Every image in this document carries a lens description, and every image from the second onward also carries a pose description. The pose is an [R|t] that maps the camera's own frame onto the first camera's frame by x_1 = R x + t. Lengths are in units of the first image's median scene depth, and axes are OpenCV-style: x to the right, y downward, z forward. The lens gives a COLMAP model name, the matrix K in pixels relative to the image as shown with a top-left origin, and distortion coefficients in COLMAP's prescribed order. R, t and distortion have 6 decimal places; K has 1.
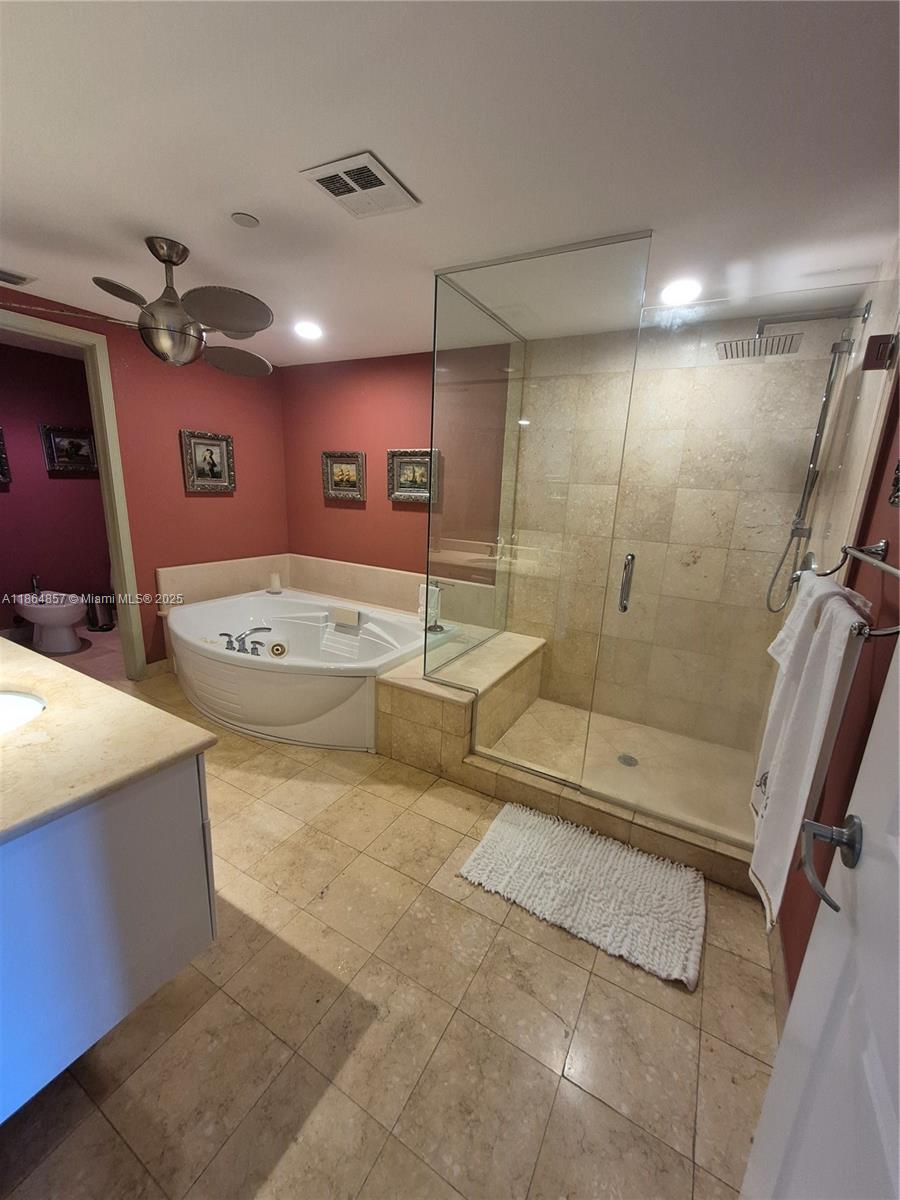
lens RADIAL K [[472.9, 0, 457.4], [0, 472.9, 599.6], [0, 0, 1]] dist [0.005563, -0.000199]
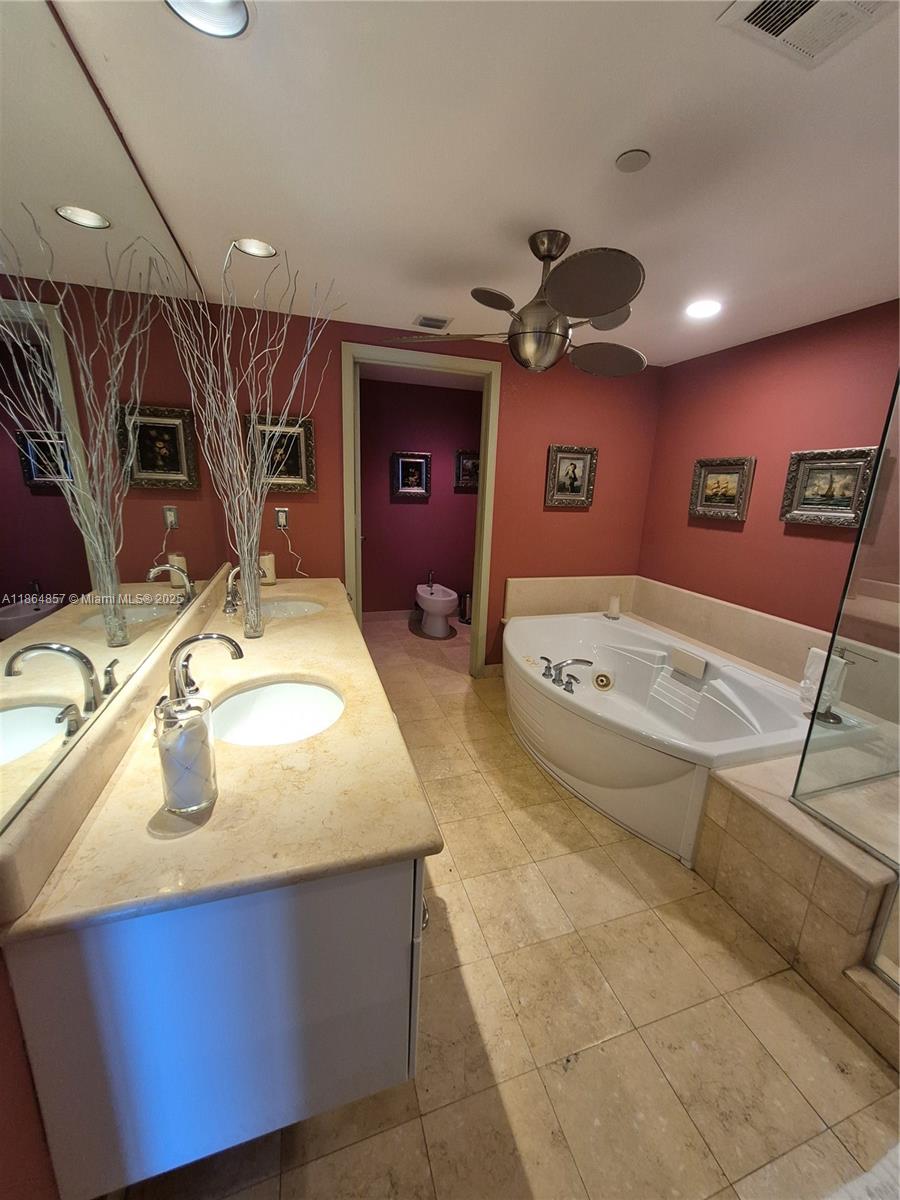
lens RADIAL K [[472.9, 0, 459.2], [0, 472.9, 608.3], [0, 0, 1]] dist [0.005563, -0.000199]
pose [[0.746357, 0.154877, -0.647275, -0.024092], [-0.161762, 0.985597, 0.049306, -0.039712], [0.645588, 0.067905, 0.760661, 0.155130]]
